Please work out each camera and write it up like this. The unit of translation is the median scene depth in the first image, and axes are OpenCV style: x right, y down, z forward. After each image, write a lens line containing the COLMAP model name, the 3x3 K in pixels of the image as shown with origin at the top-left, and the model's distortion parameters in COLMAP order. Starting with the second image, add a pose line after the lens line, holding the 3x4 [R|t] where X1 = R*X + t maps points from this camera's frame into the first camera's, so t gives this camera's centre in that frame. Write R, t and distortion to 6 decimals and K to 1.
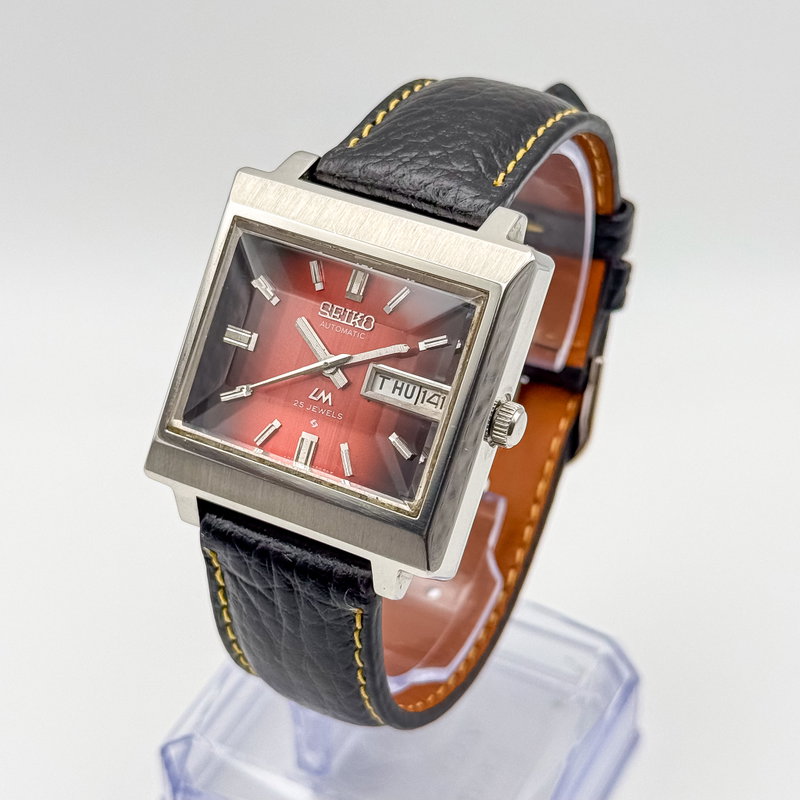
lens RADIAL K [[1888.1, 0, 402.2], [0, 1888.1, 376.0], [0, 0, 1]] dist [-0.015730, -0.099484]
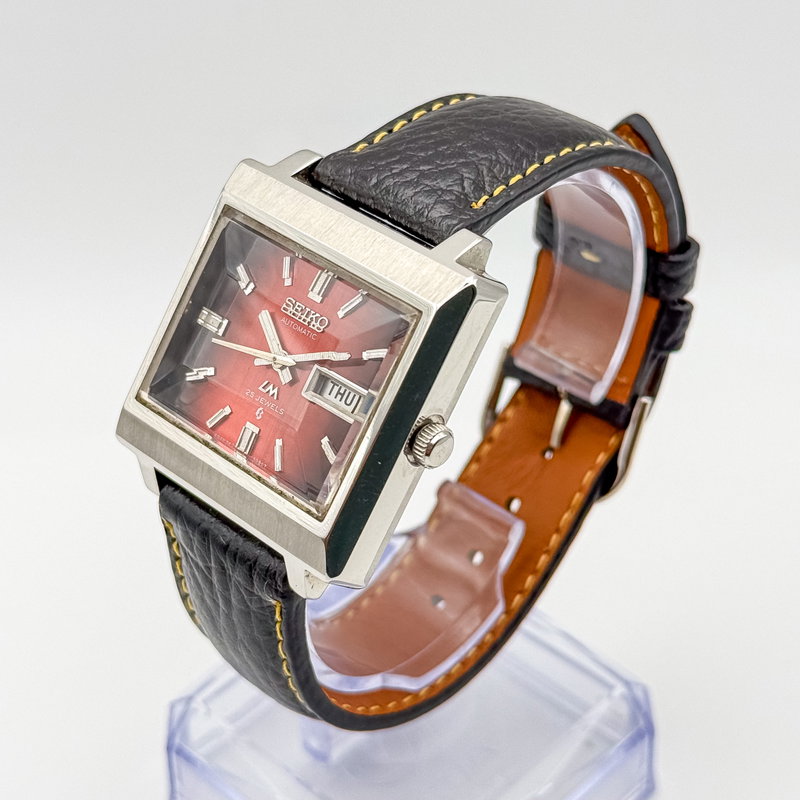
lens RADIAL K [[1888.1, 0, 402.2], [0, 1888.1, 376.0], [0, 0, 1]] dist [-0.015730, -0.099484]
pose [[0.957313, 0.148317, -0.248099, 0.271207], [-0.146405, 0.988876, 0.026248, -0.033234], [0.249232, 0.011195, 0.968379, 0.026186]]
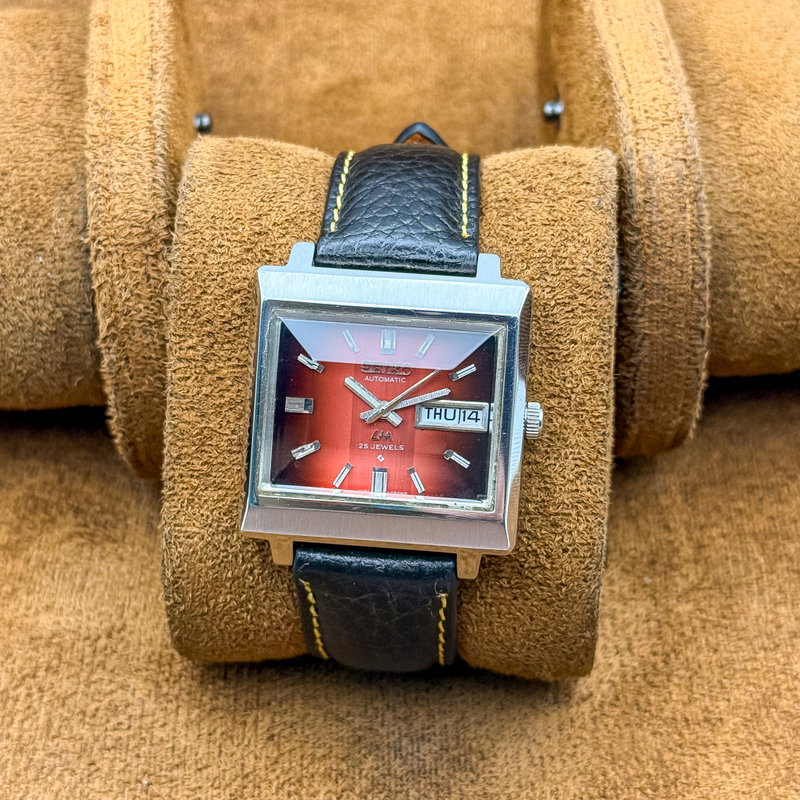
lens RADIAL K [[1888.1, 0, 402.2], [0, 1888.1, 376.0], [0, 0, 1]] dist [-0.015730, -0.099484]
pose [[0.926659, -0.239292, 0.289900, -0.367911], [0.226872, 0.970935, 0.076247, -0.114613], [-0.299720, -0.004885, 0.954015, -0.174223]]
